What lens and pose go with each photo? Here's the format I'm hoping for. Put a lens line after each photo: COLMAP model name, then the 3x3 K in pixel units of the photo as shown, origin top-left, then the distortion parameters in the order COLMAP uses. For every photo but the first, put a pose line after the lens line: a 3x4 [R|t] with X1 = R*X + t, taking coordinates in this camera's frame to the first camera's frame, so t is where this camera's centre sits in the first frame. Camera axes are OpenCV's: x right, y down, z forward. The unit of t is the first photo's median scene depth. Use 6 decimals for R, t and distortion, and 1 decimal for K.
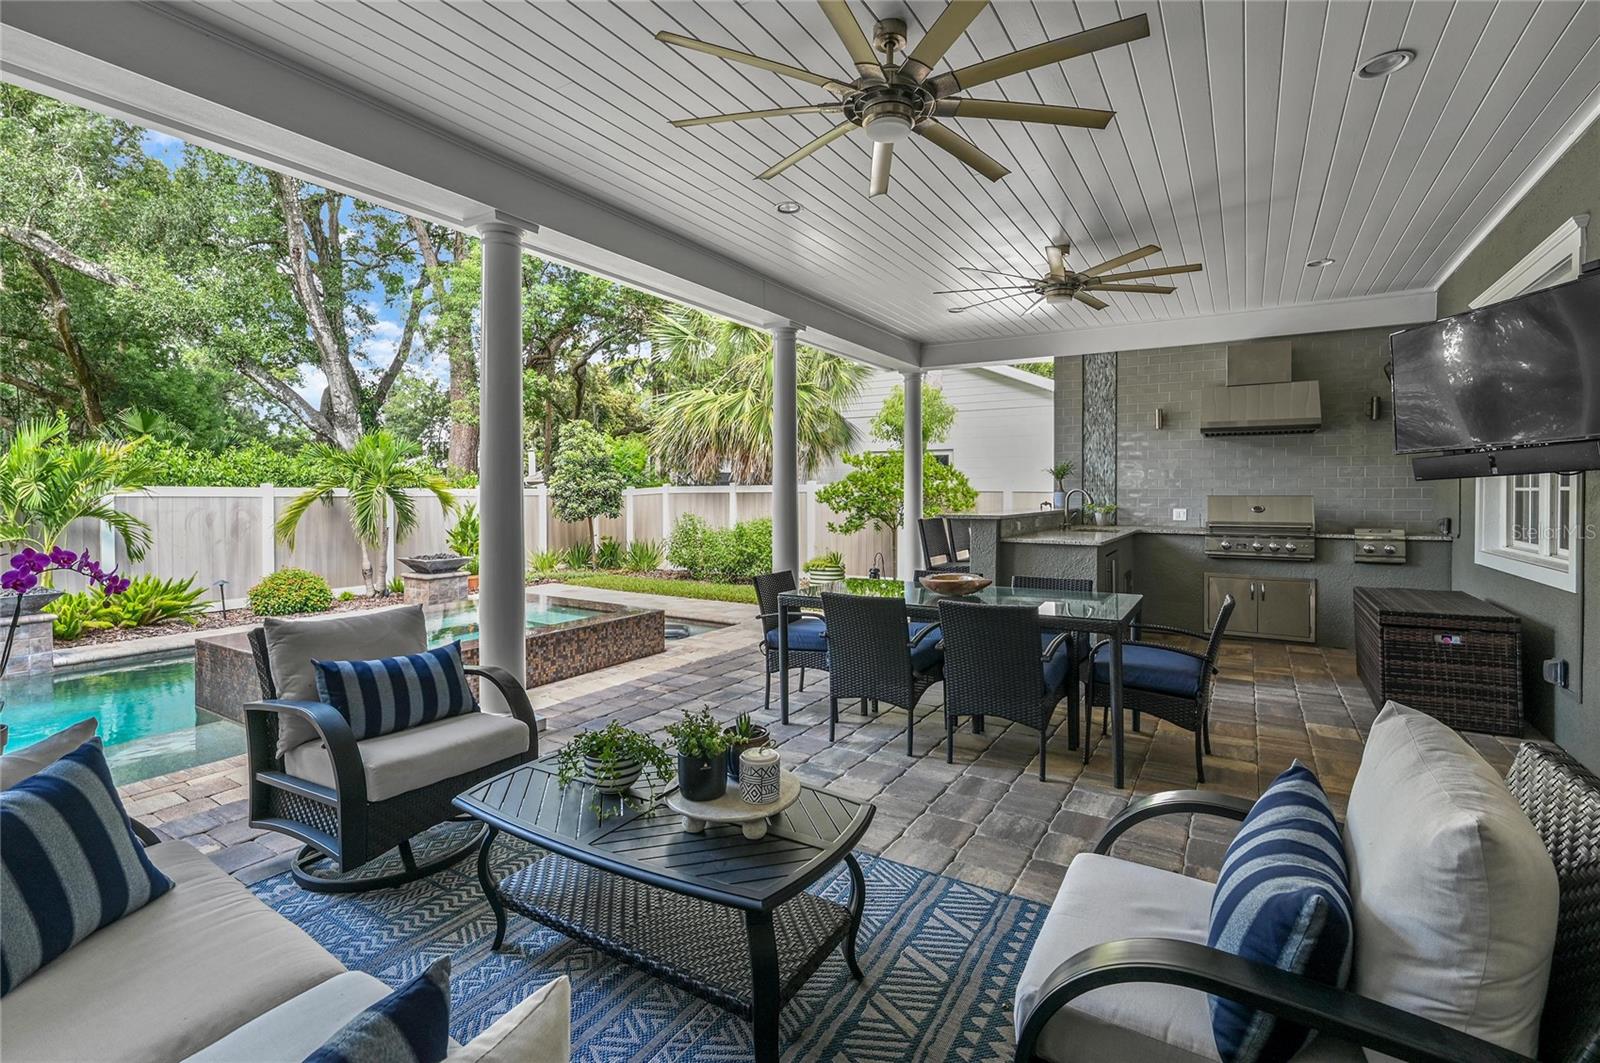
lens RADIAL K [[722.2, 0, 809.5], [0, 722.2, 492.1], [0, 0, 1]] dist [0.002370, 0.000290]
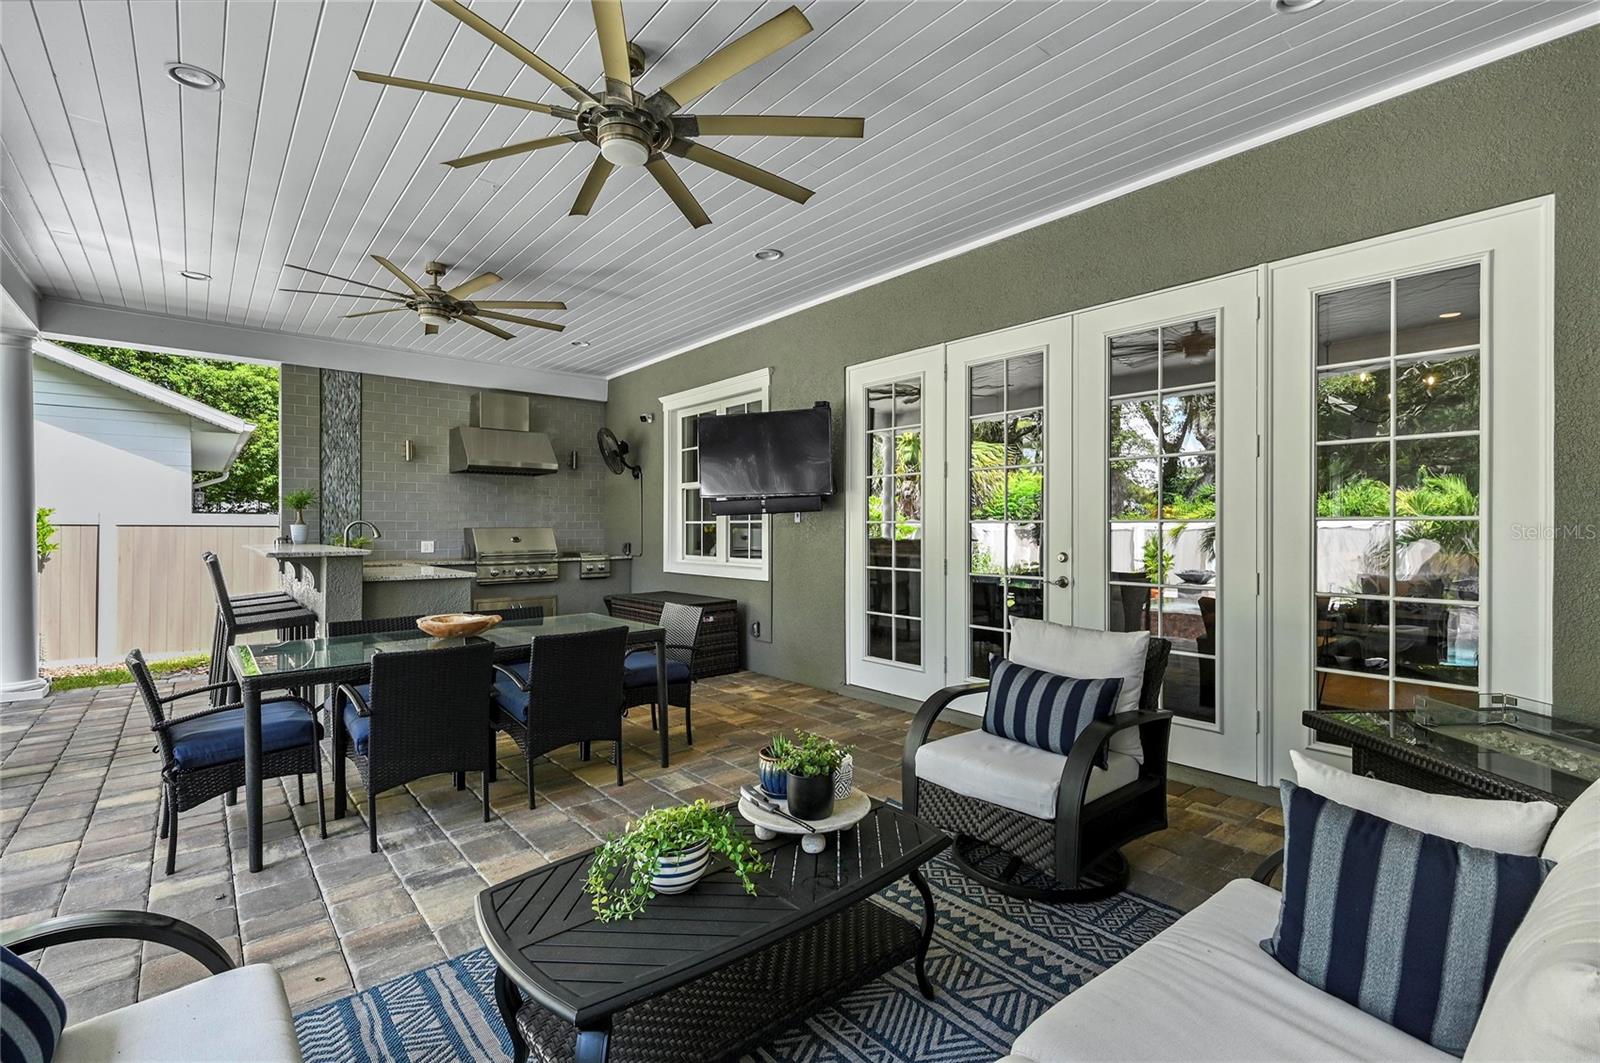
lens RADIAL K [[722.2, 0, 803.1], [0, 722.2, 528.6], [0, 0, 1]] dist [0.002370, 0.000290]
pose [[0.321503, -0.004216, 0.946899, -0.350676], [0.002181, 0.999991, 0.003711, 0.003516], [-0.946906, 0.000872, 0.321510, 0.216581]]
